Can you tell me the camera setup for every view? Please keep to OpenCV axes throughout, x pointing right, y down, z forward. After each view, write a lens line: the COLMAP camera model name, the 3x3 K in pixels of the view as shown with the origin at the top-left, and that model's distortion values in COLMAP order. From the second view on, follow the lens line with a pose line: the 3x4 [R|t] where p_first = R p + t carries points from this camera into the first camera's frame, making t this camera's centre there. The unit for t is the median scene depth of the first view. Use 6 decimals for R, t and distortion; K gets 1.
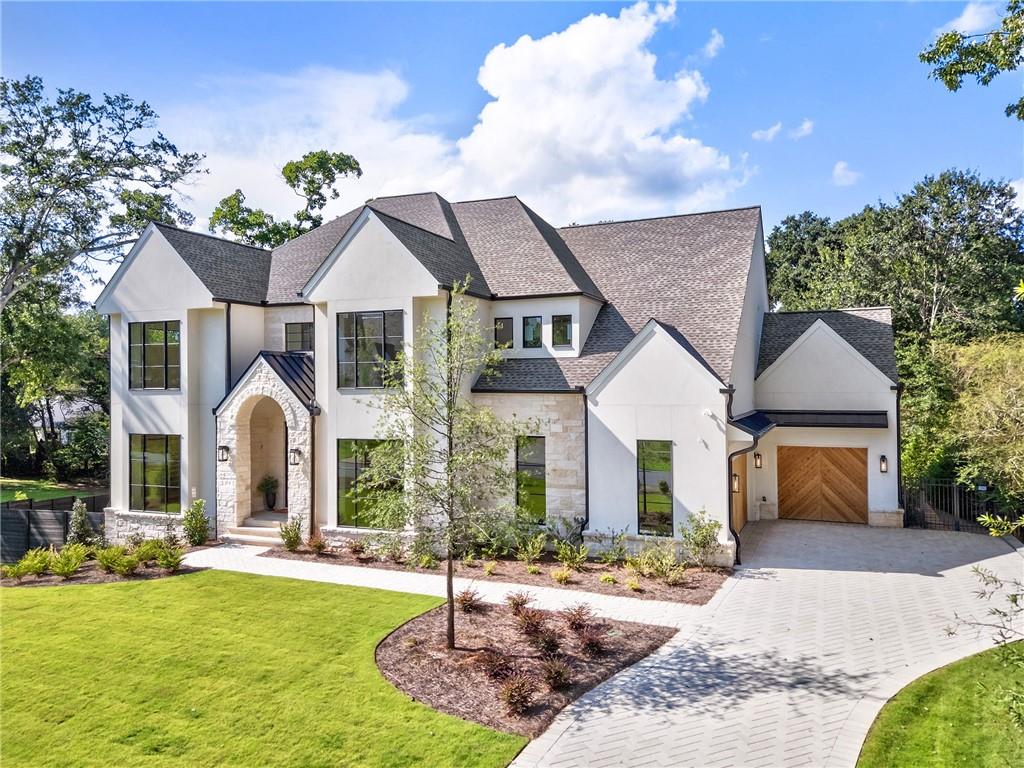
lens RADIAL K [[754.4, 0, 512.0], [0, 754.4, 384.0], [0, 0, 1]] dist [0.058851, -0.058081]
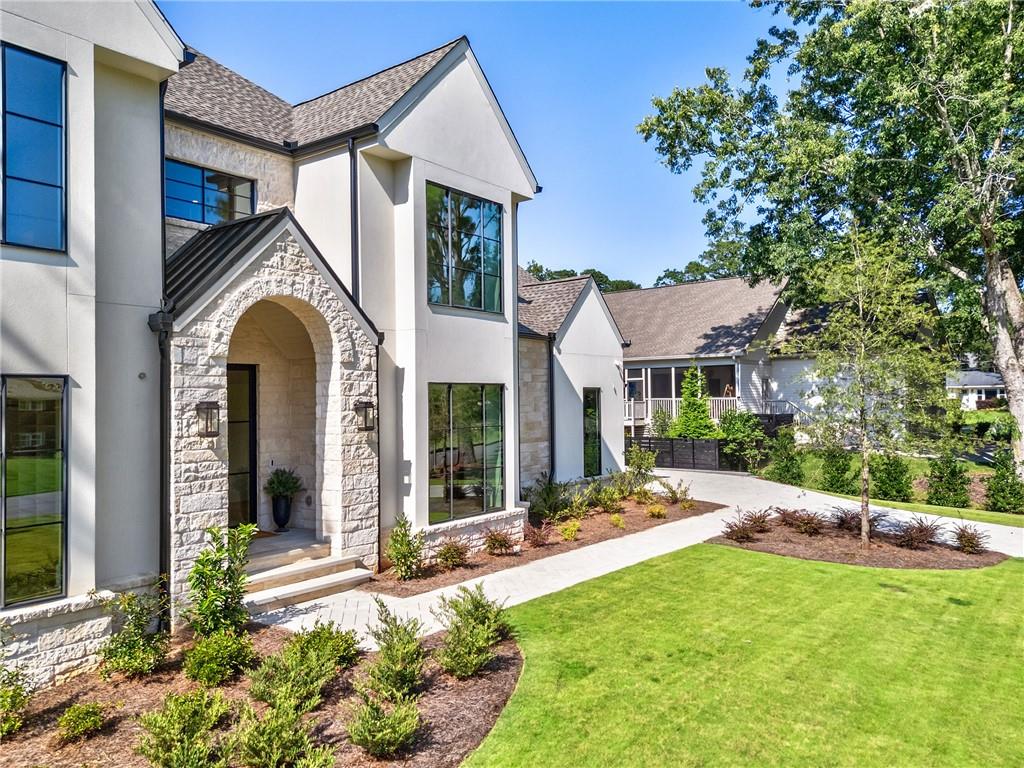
lens RADIAL K [[754.7, 0, 510.9], [0, 754.7, 386.6], [0, 0, 1]] dist [0.078395, -0.070223]
pose [[0.261511, 0.021716, 0.964956, -0.787846], [0.008370, 0.999658, -0.024765, 0.088618], [-0.965164, 0.014553, 0.261240, 0.750726]]
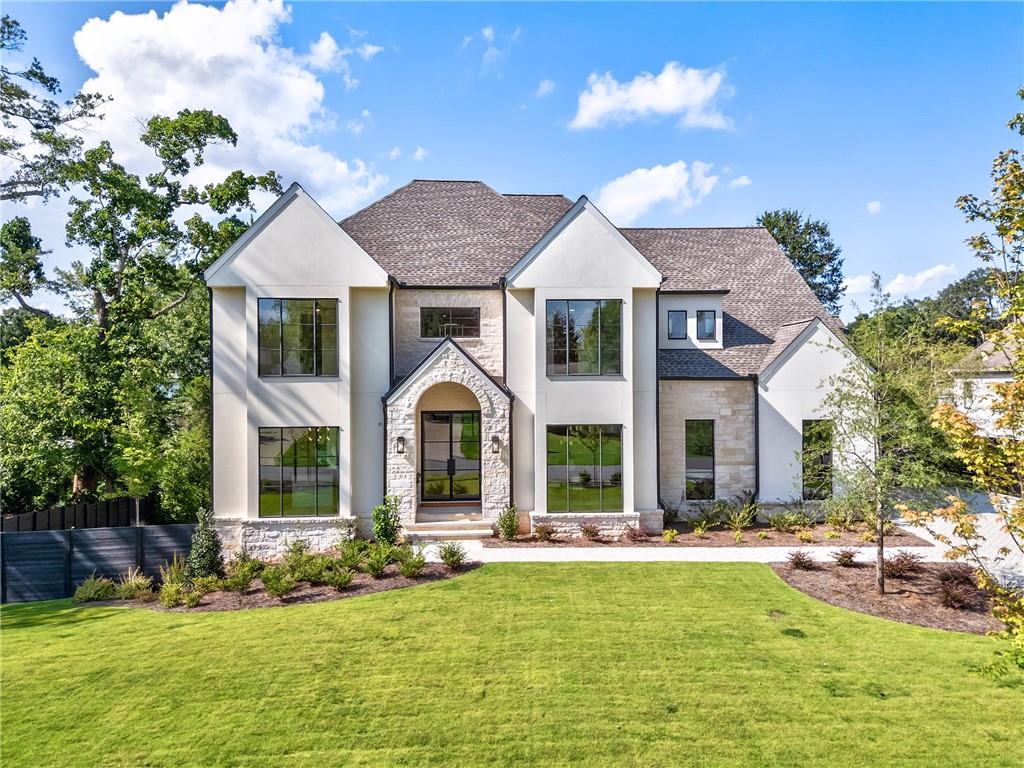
lens RADIAL K [[760.0, 0, 509.1], [0, 760.0, 379.9], [0, 0, 1]] dist [0.086555, -0.088789]
pose [[0.903715, 0.004567, 0.428110, -0.686606], [-0.001443, 0.999970, -0.007620, 0.019802], [-0.428131, 0.006268, 0.903695, 0.109617]]
